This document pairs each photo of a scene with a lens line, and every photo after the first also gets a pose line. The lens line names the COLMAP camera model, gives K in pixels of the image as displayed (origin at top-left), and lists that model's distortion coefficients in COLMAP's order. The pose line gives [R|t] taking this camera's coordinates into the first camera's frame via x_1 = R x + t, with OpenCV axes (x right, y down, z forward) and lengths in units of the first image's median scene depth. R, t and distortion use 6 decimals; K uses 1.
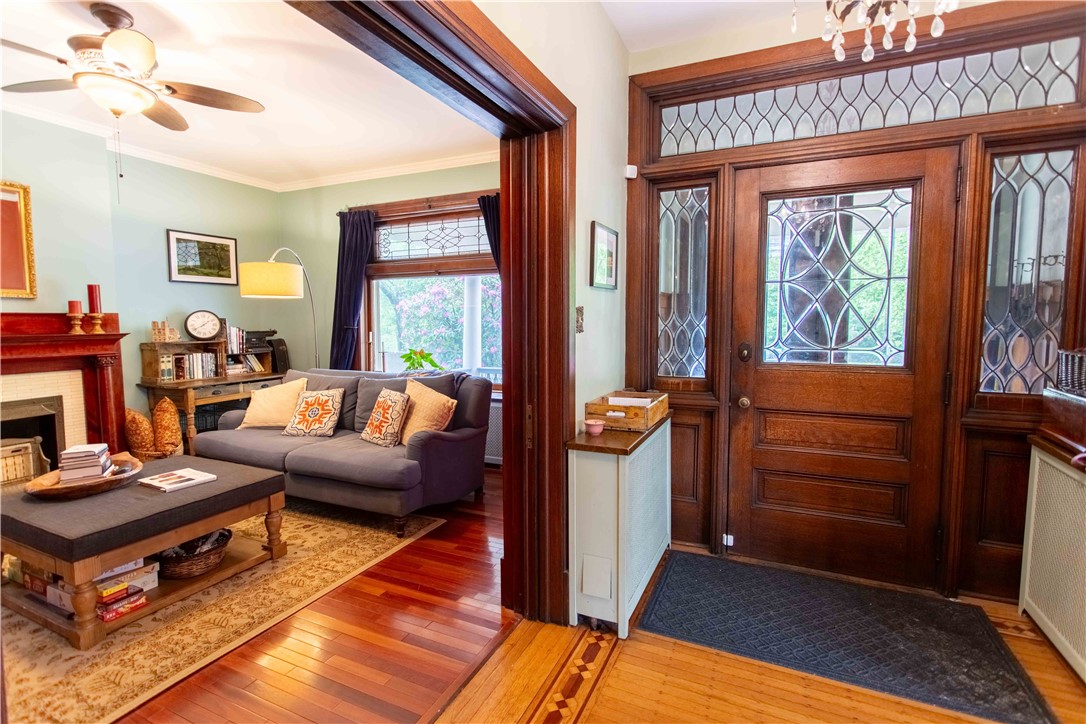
lens RADIAL K [[512.4, 0, 540.8], [0, 512.4, 358.4], [0, 0, 1]] dist [-0.000091, 0.001472]
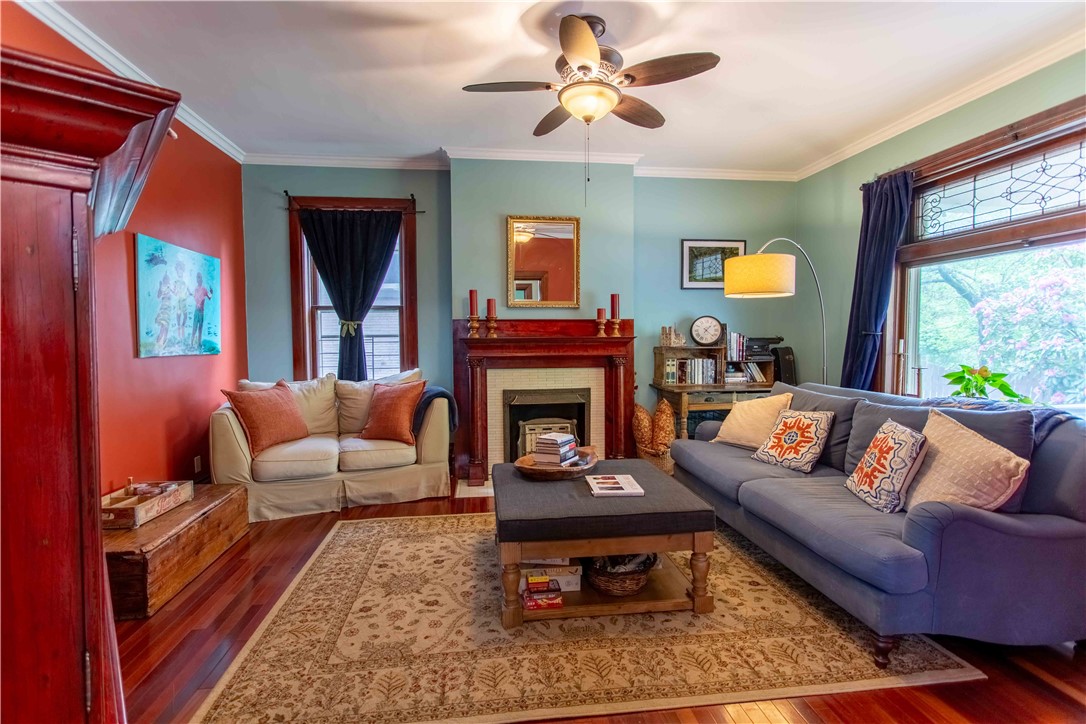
lens RADIAL K [[512.4, 0, 537.5], [0, 512.4, 356.4], [0, 0, 1]] dist [-0.000091, 0.001472]
pose [[0.535536, 0.035466, -0.843768, 0.008375], [-0.060954, 0.998135, 0.003267, 0.002049], [0.842310, 0.049681, 0.536699, 0.253439]]
